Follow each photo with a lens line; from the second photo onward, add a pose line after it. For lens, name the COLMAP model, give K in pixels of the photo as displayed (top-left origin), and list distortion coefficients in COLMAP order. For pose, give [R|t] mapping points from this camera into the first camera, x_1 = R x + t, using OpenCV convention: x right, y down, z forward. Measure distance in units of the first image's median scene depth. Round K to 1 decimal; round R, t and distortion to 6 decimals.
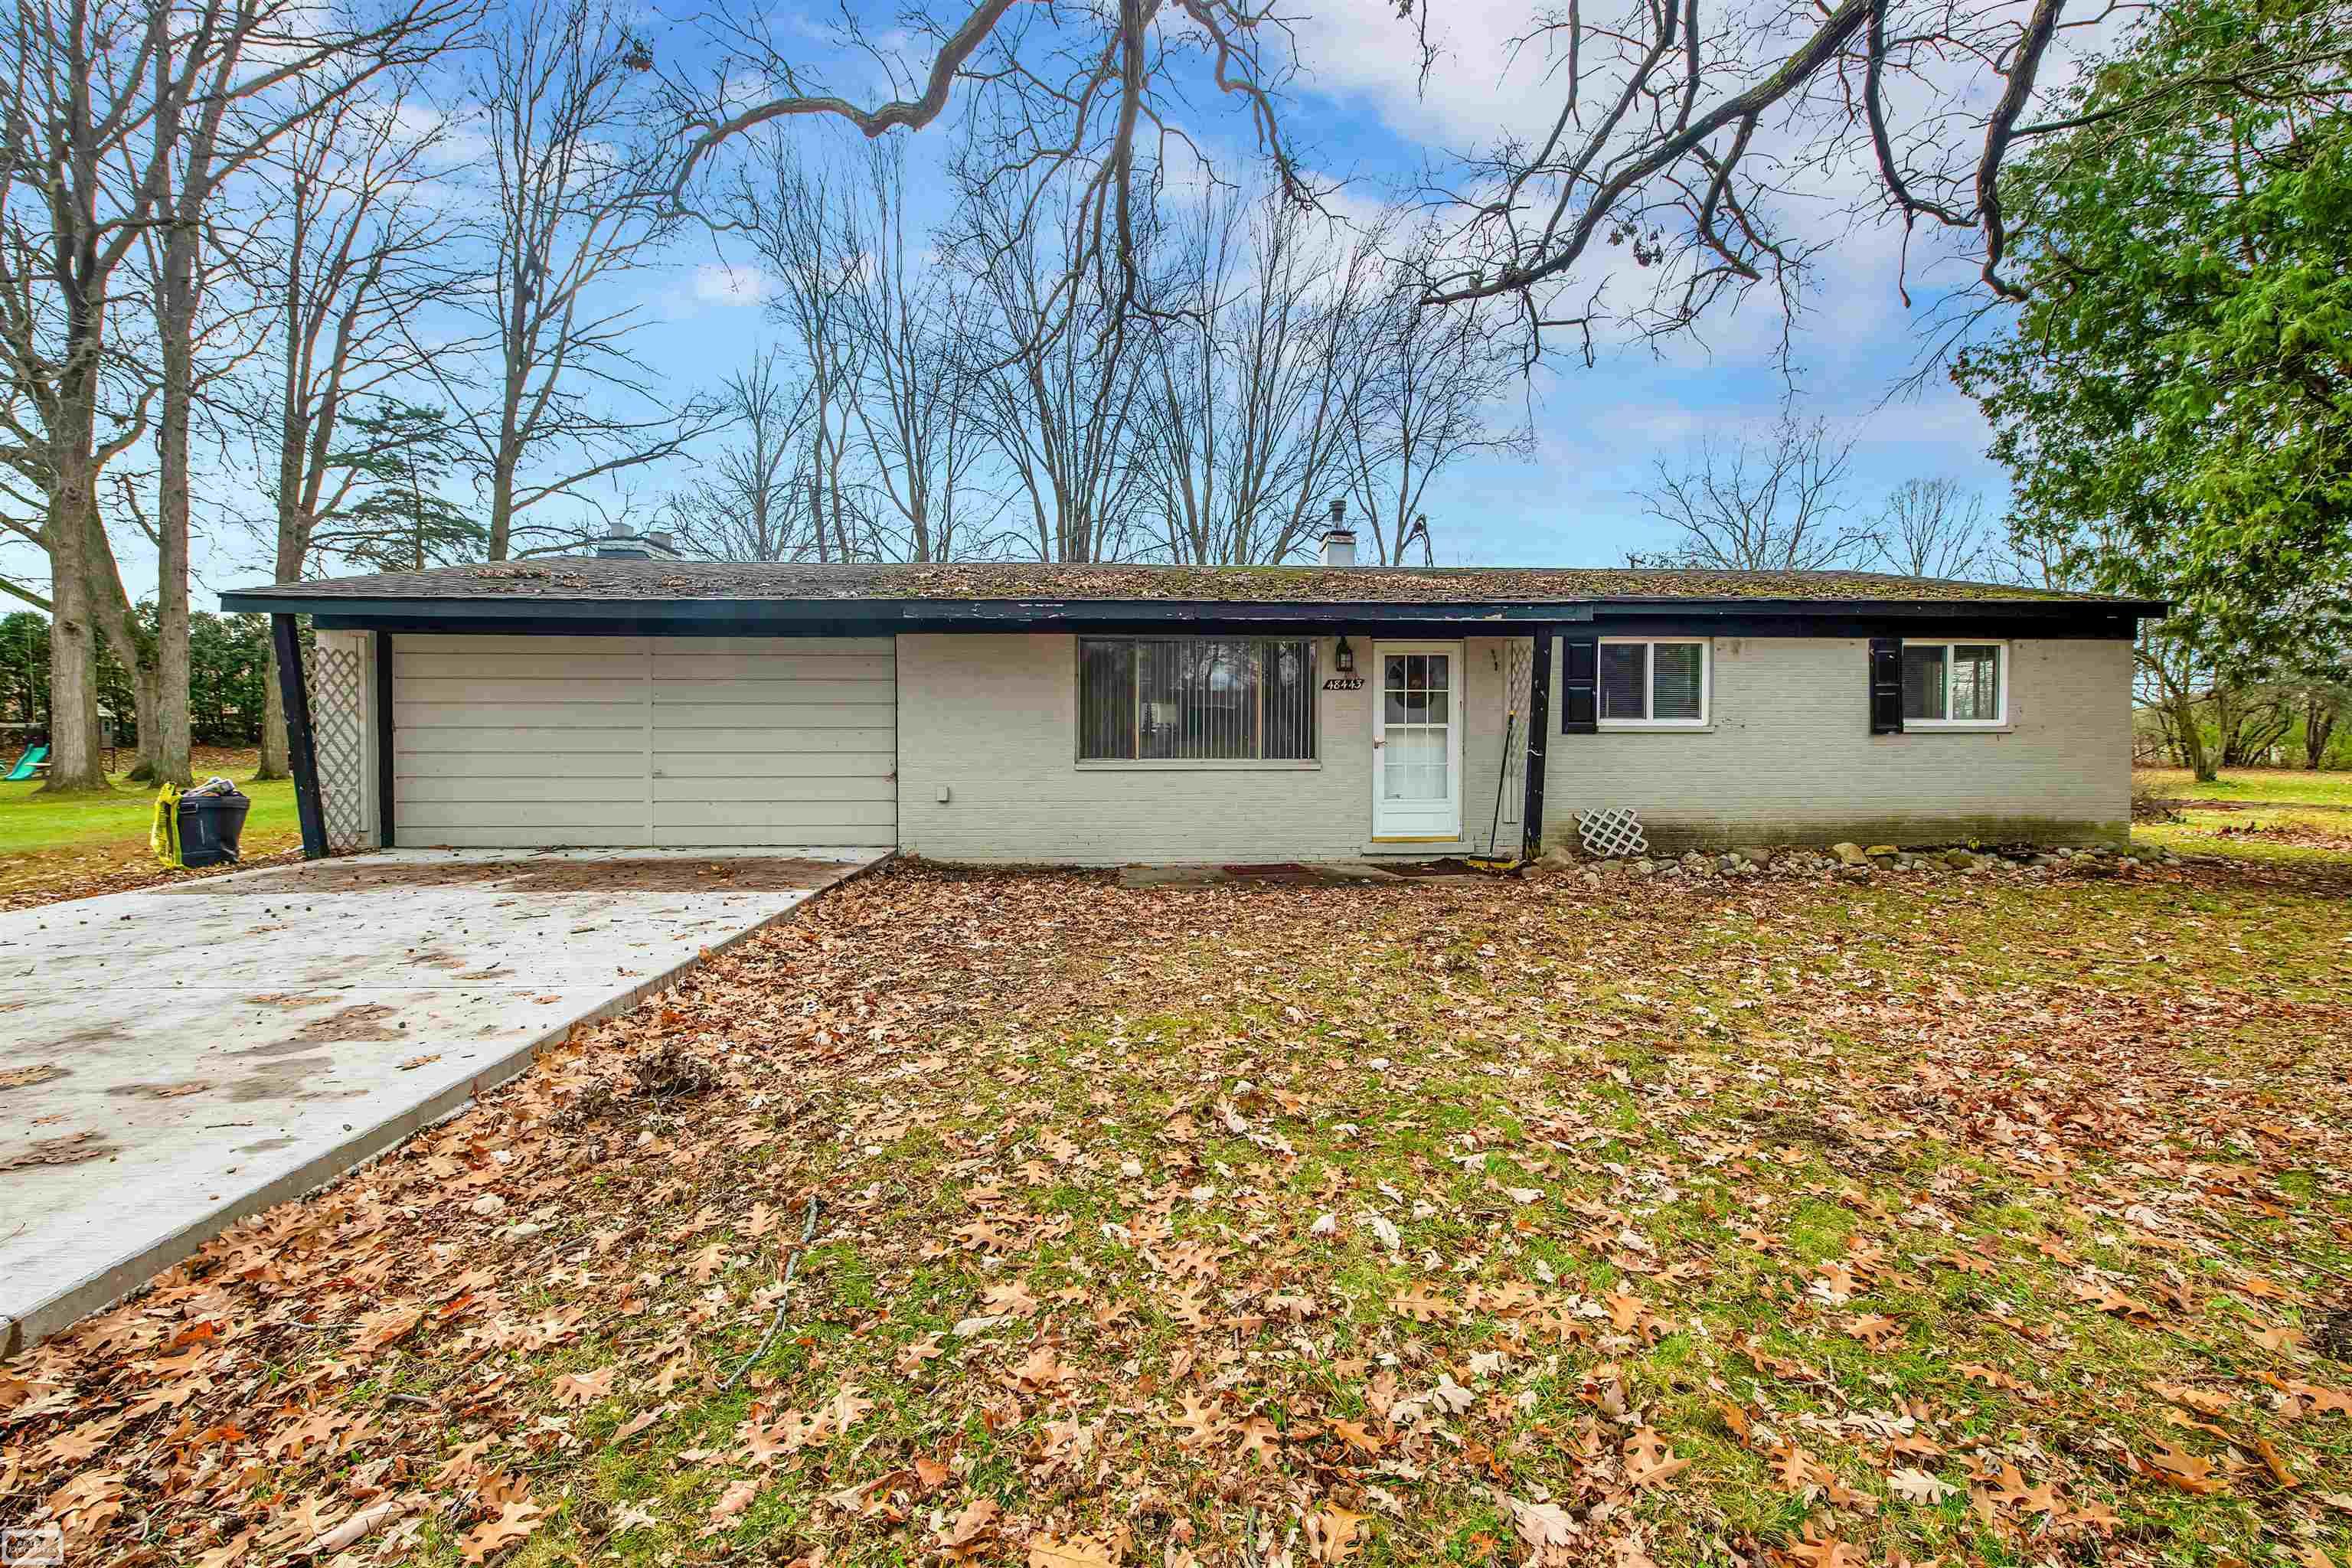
lens RADIAL K [[971.8, 0, 1189.0], [0, 971.8, 757.0], [0, 0, 1]] dist [-0.000956, -0.000165]
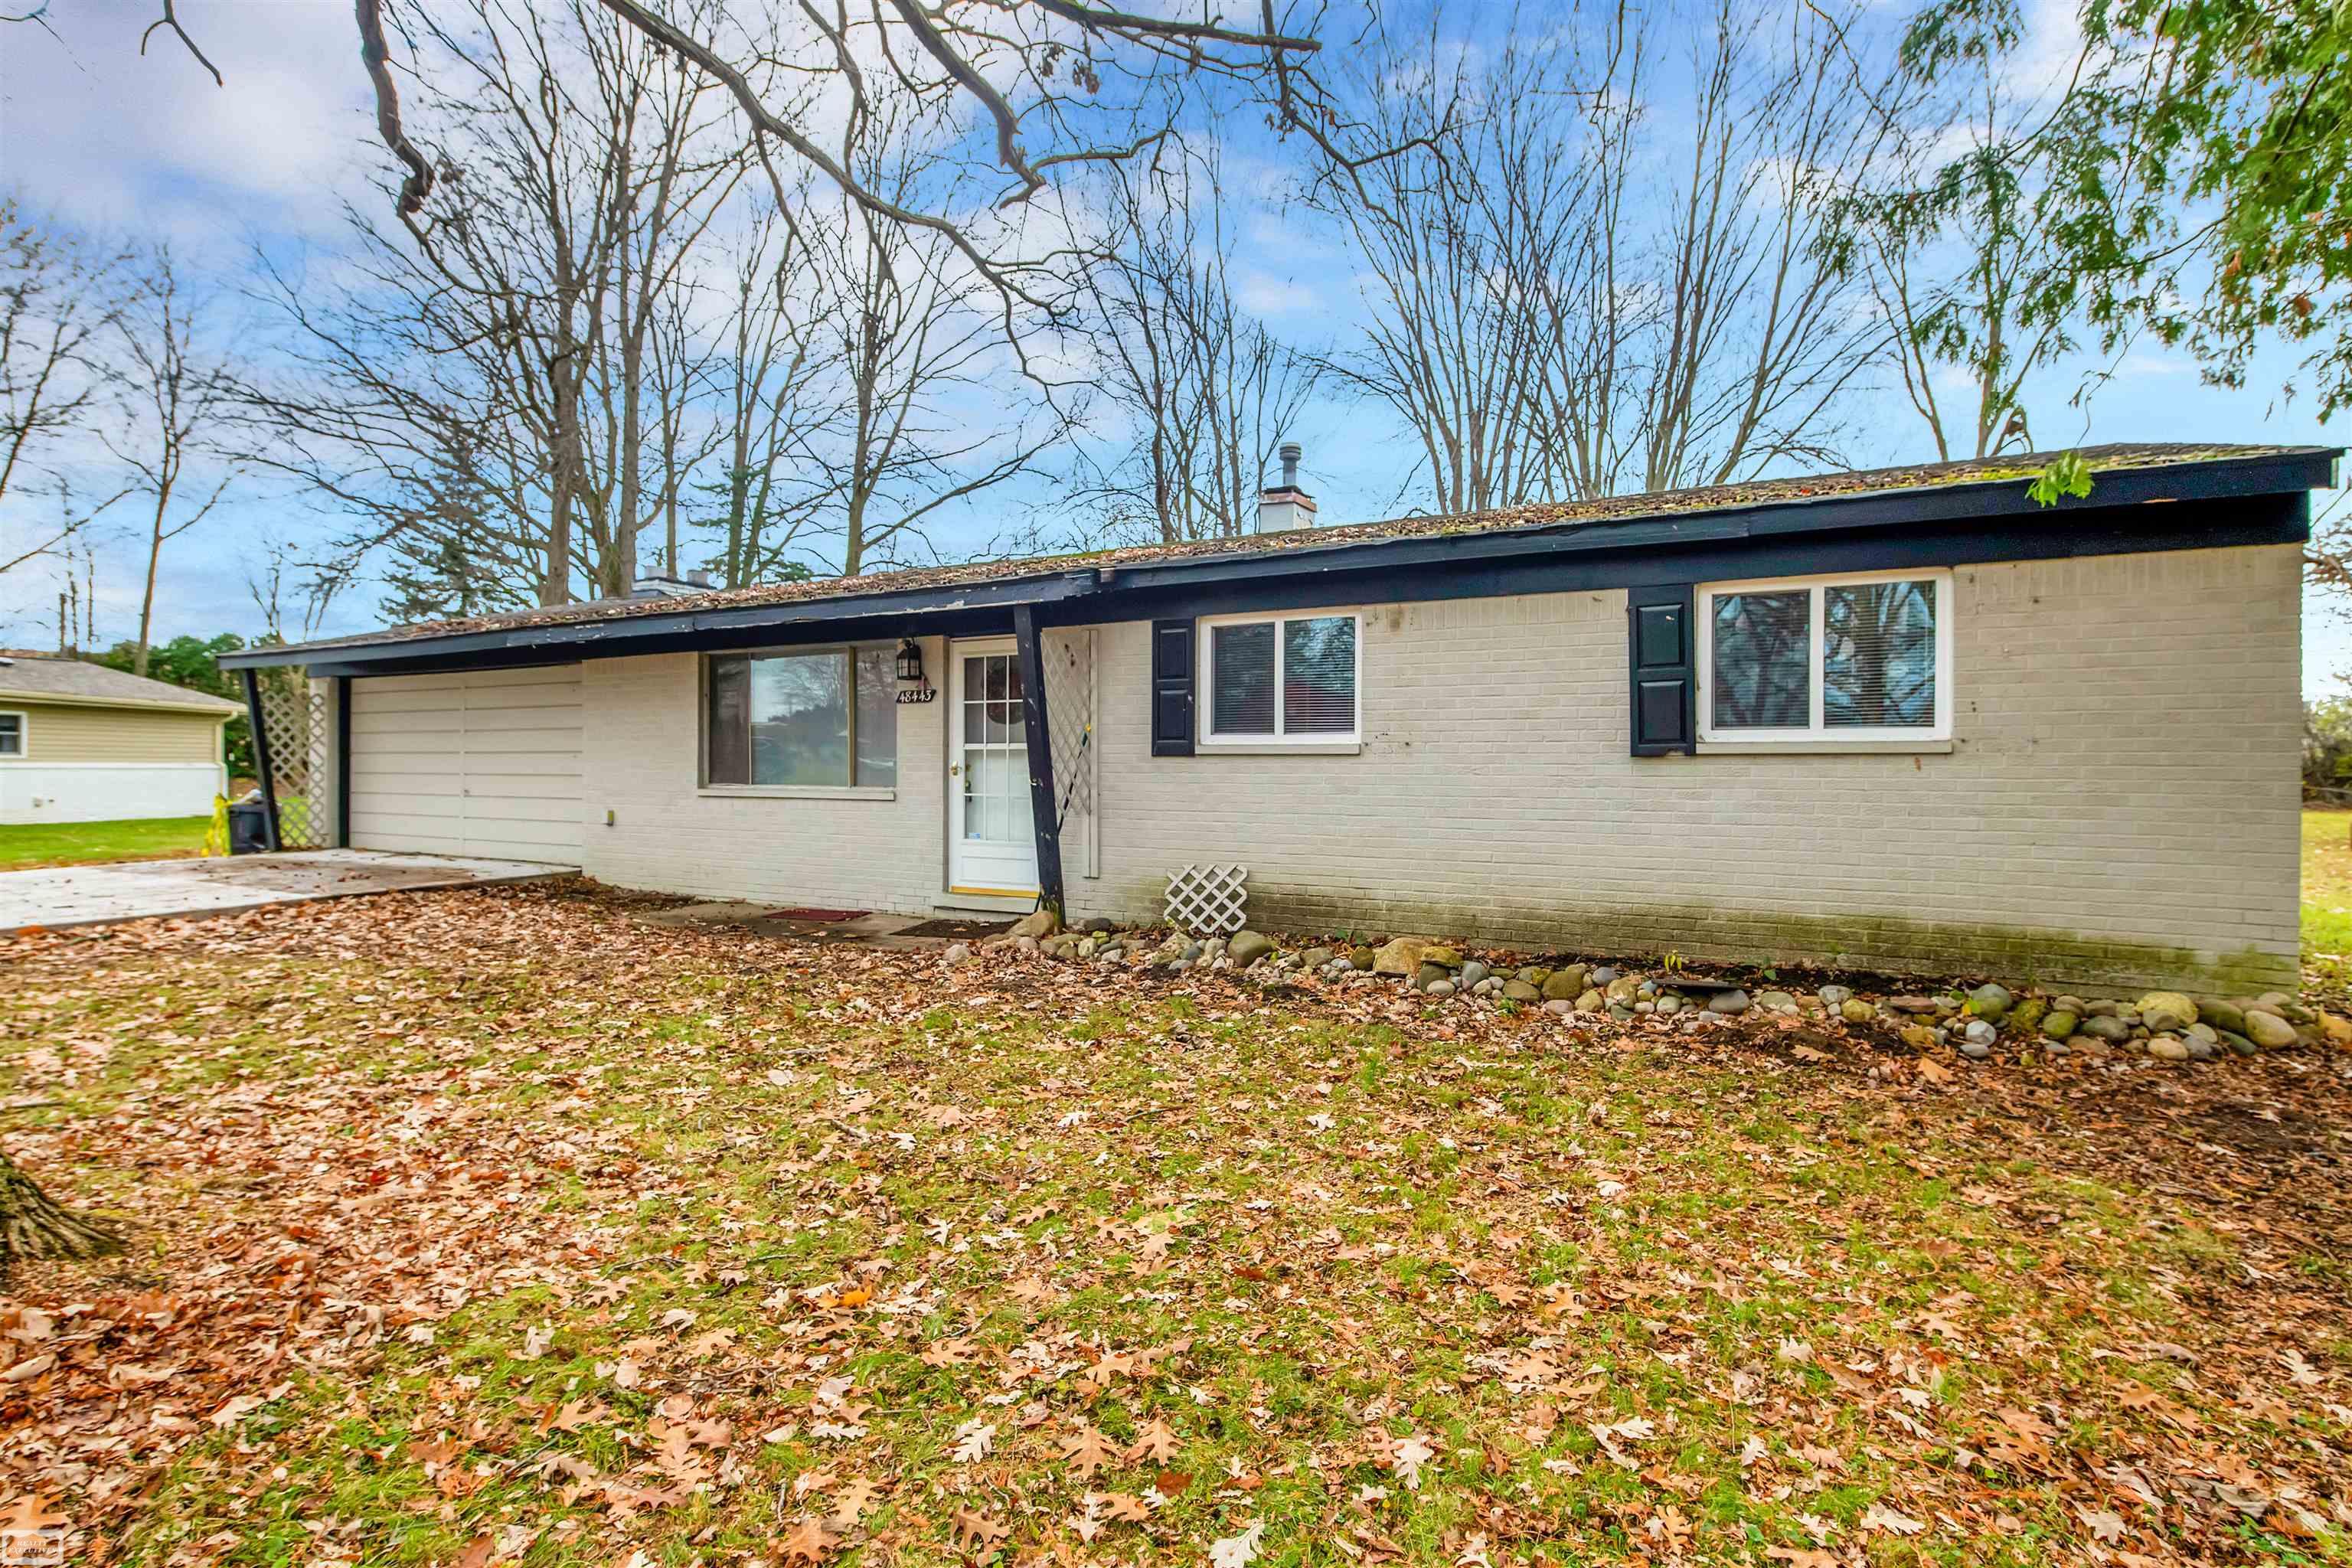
lens RADIAL K [[1168.2, 0, 1176.0], [0, 1168.2, 784.0], [0, 0, 1]] dist [-0.003103, -0.000443]
pose [[0.843947, 0.011401, -0.536305, 0.859621], [-0.009511, 0.999935, 0.006291, -0.009098], [0.536342, -0.000209, 0.844001, 0.286811]]
